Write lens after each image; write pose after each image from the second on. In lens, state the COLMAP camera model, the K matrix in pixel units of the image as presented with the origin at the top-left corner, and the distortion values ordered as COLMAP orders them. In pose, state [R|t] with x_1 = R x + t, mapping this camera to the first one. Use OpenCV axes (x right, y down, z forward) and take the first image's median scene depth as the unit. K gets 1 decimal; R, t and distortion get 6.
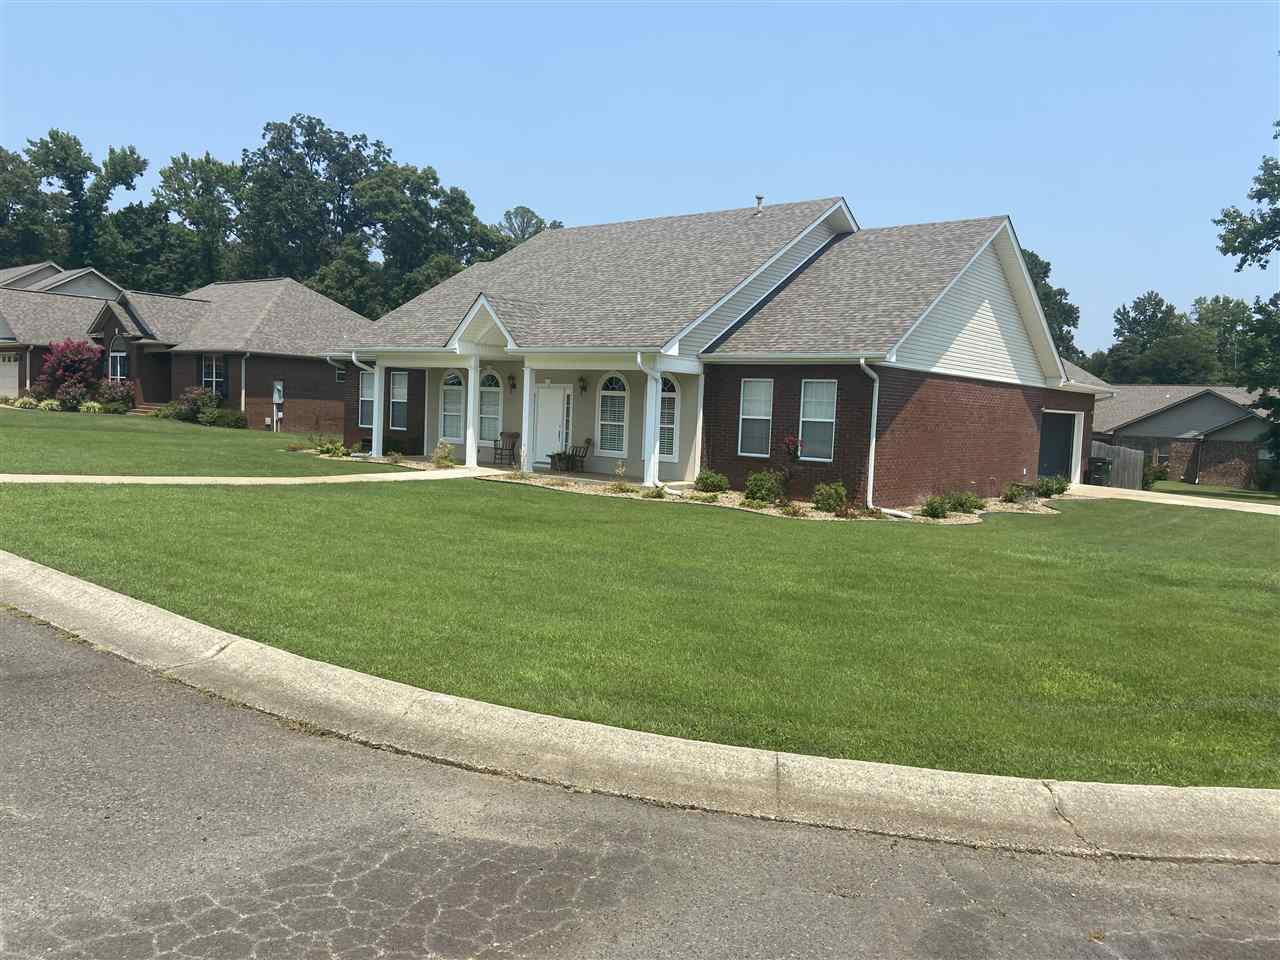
lens RADIAL K [[967.0, 0, 637.8], [0, 967.0, 482.2], [0, 0, 1]] dist [0.070956, -0.023924]
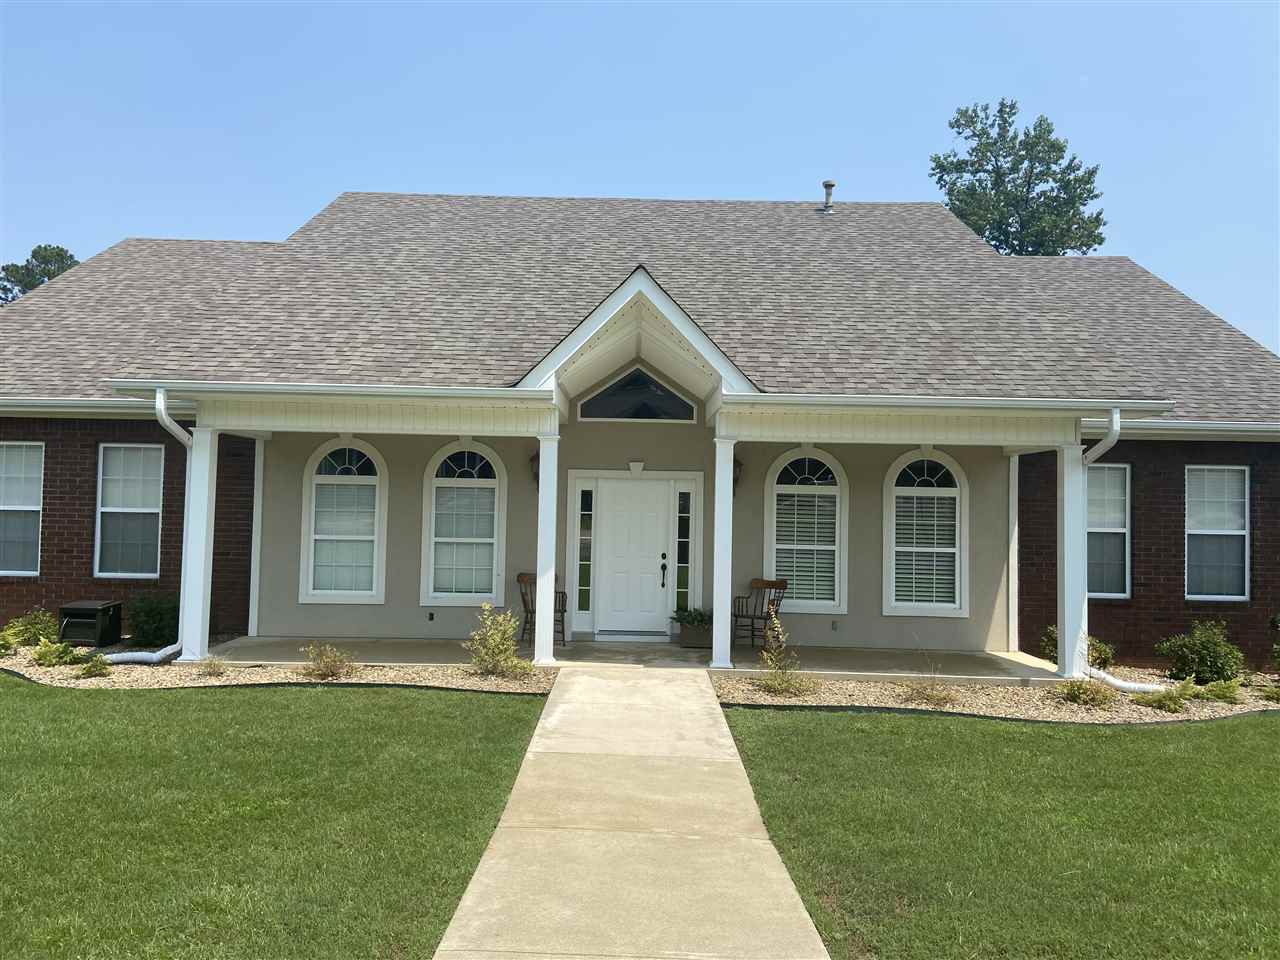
lens RADIAL K [[967.0, 0, 641.7], [0, 967.0, 475.9], [0, 0, 1]] dist [0.070956, -0.023924]
pose [[0.794774, -0.006407, 0.606871, -0.406878], [0.060183, 0.995848, -0.068304, -0.068146], [-0.603914, 0.090810, 0.791860, 0.631994]]
